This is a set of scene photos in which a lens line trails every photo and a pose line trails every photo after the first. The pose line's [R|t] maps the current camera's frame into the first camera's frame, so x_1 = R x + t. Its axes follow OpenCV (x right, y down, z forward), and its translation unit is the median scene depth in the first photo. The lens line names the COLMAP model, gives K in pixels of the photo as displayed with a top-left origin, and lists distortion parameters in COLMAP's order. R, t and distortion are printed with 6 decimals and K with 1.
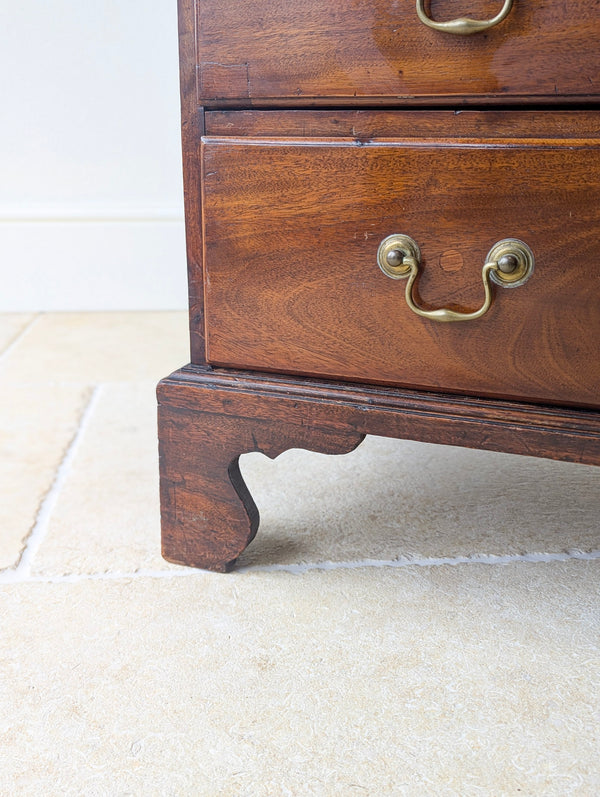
lens RADIAL K [[867.4, 0, 294.0], [0, 867.4, 397.1], [0, 0, 1]] dist [0.065041, -0.026903]
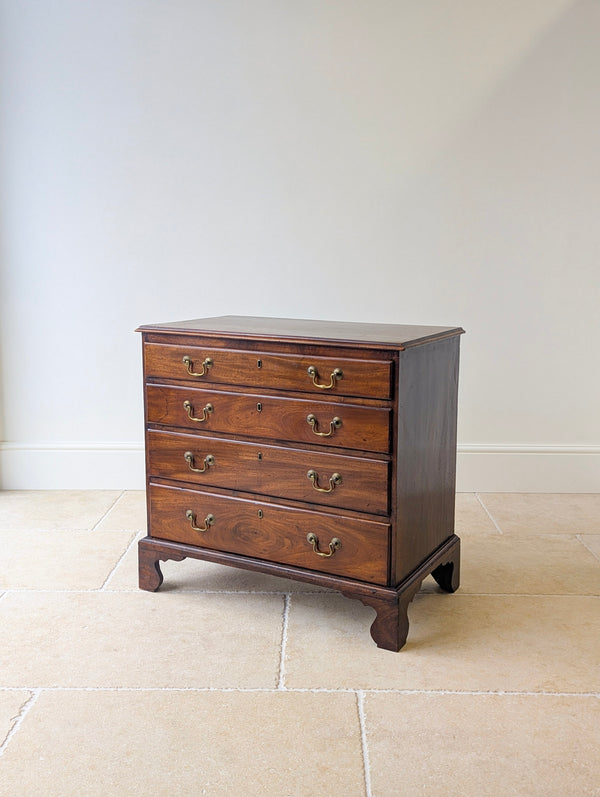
lens RADIAL K [[849.2, 0, 305.8], [0, 849.2, 397.0], [0, 0, 1]] dist [0.077458, -0.024644]
pose [[0.993623, 0.021452, -0.110698, 1.013339], [-0.035090, 0.991816, -0.122761, -0.215669], [0.107159, 0.125862, 0.986243, -2.822015]]
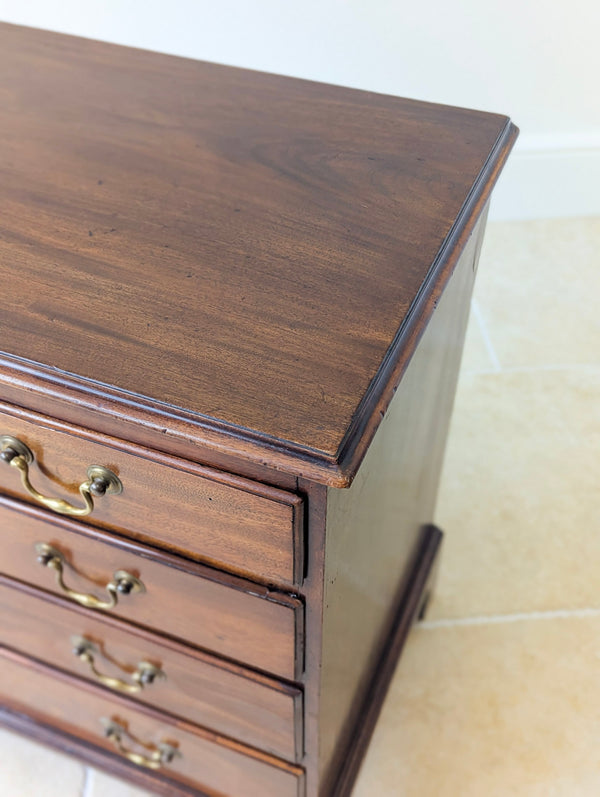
lens RADIAL K [[861.4, 0, 311.8], [0, 861.4, 393.0], [0, 0, 1]] dist [0.069992, -0.019183]
pose [[0.999880, 0.011147, 0.010729, 0.978160], [-0.014800, 0.891276, 0.453219, -1.216417], [-0.004510, -0.453323, 0.891335, -0.367985]]
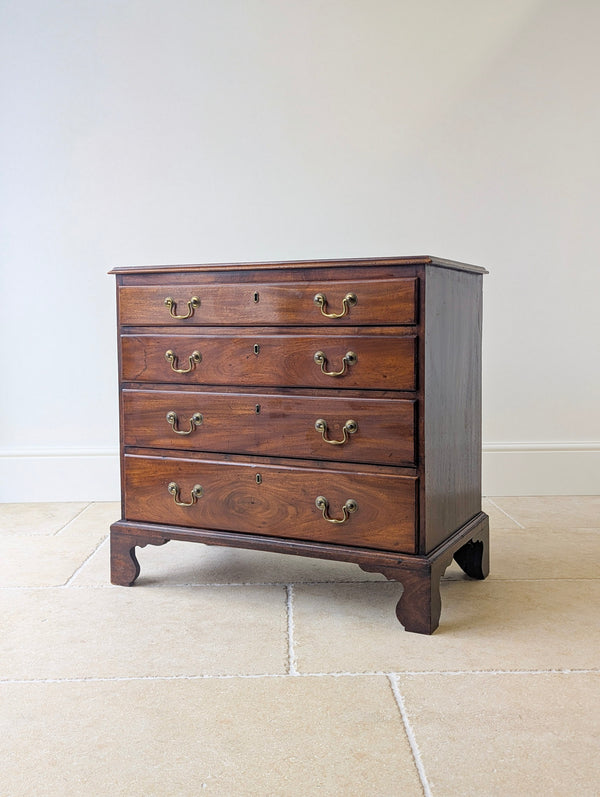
lens RADIAL K [[849.2, 0, 305.8], [0, 849.2, 397.0], [0, 0, 1]] dist [0.077458, -0.024644]
pose [[0.997376, -0.002579, -0.072355, 0.824094], [-0.013125, 0.976367, -0.215721, 0.200478], [0.071202, 0.216104, 0.973771, -2.226957]]
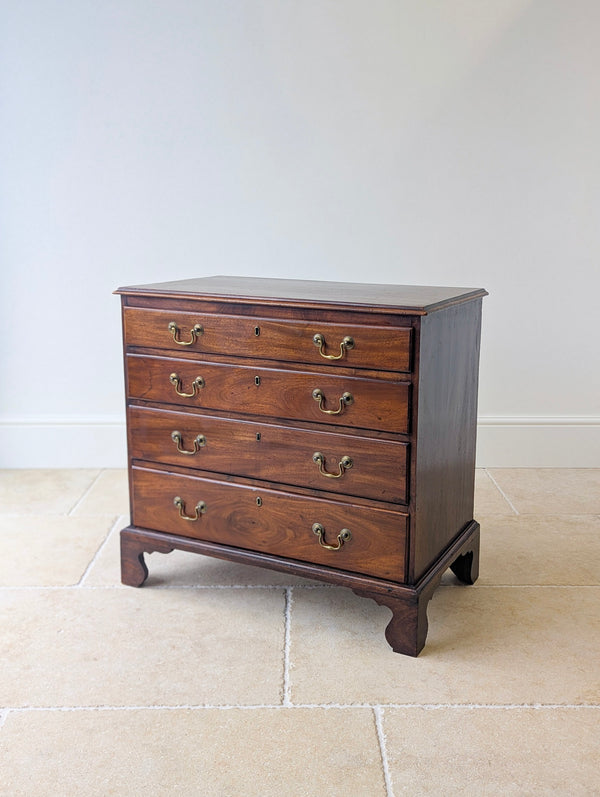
lens RADIAL K [[861.4, 0, 311.8], [0, 861.4, 393.0], [0, 0, 1]] dist [0.069992, -0.019183]
pose [[0.996375, 0.020315, -0.082614, 0.890796], [-0.027446, 0.995907, -0.086116, -0.290917], [0.080526, 0.088072, 0.992854, -2.449926]]
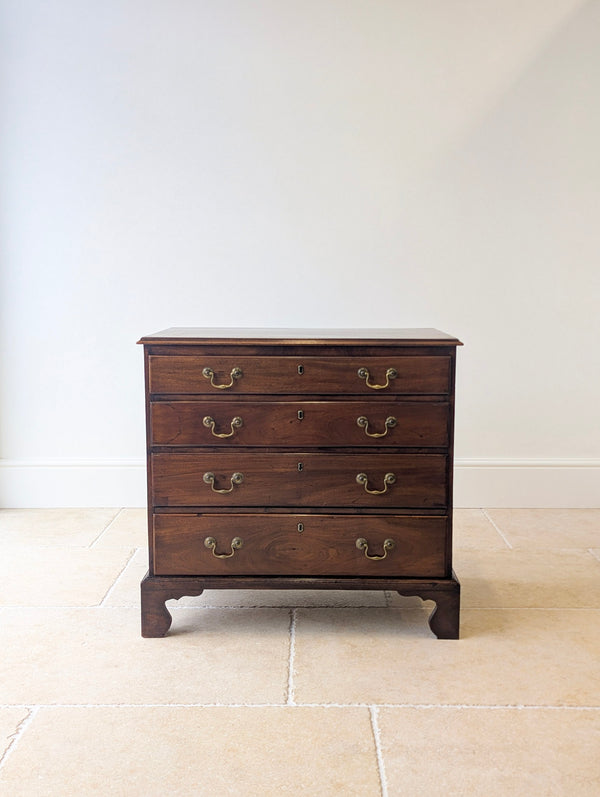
lens RADIAL K [[867.4, 0, 294.0], [0, 867.4, 397.1], [0, 0, 1]] dist [0.065041, -0.026903]
pose [[0.933188, -0.051358, 0.355700, -0.788194], [0.109847, 0.983132, -0.146238, -0.168871], [-0.342189, 0.175540, 0.923088, -2.548326]]
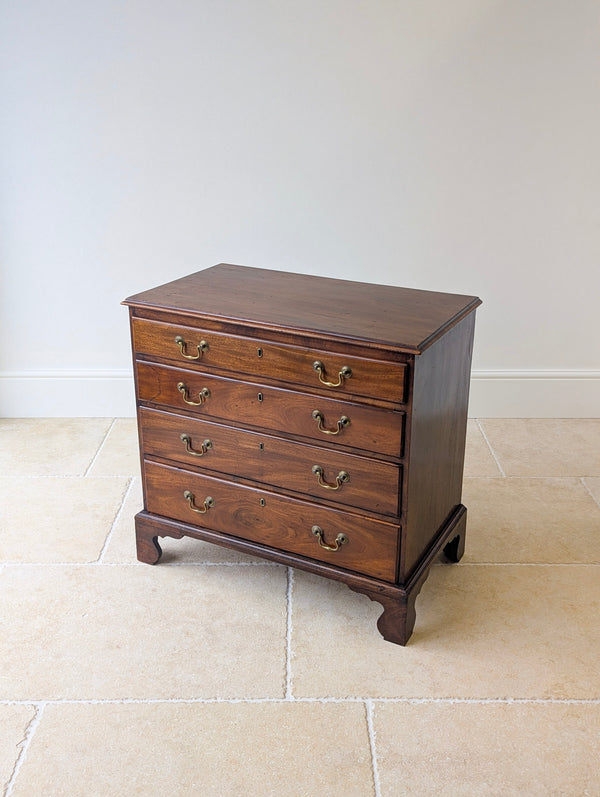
lens RADIAL K [[849.2, 0, 305.8], [0, 849.2, 397.0], [0, 0, 1]] dist [0.077458, -0.024644]
pose [[0.995696, 0.036789, -0.085069, 0.887394], [-0.029482, 0.995892, 0.085611, -0.876960], [0.087869, -0.082734, 0.992690, -2.597923]]
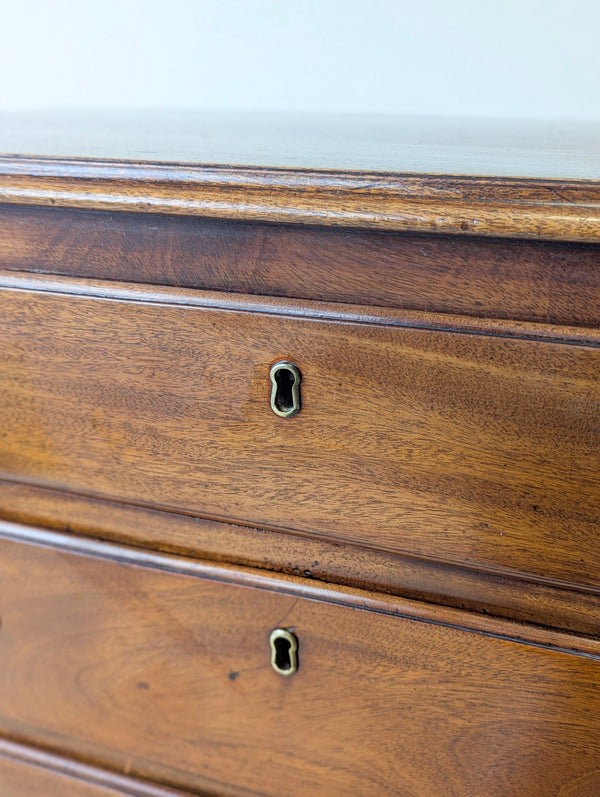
lens RADIAL K [[855.2, 0, 305.1], [0, 855.2, 399.7], [0, 0, 1]] dist [0.059883, -0.023118]
pose [[0.999346, -0.008788, 0.035085, 0.436287], [0.006768, 0.998334, 0.057294, -0.787819], [-0.035530, -0.057019, 0.997741, 0.050439]]
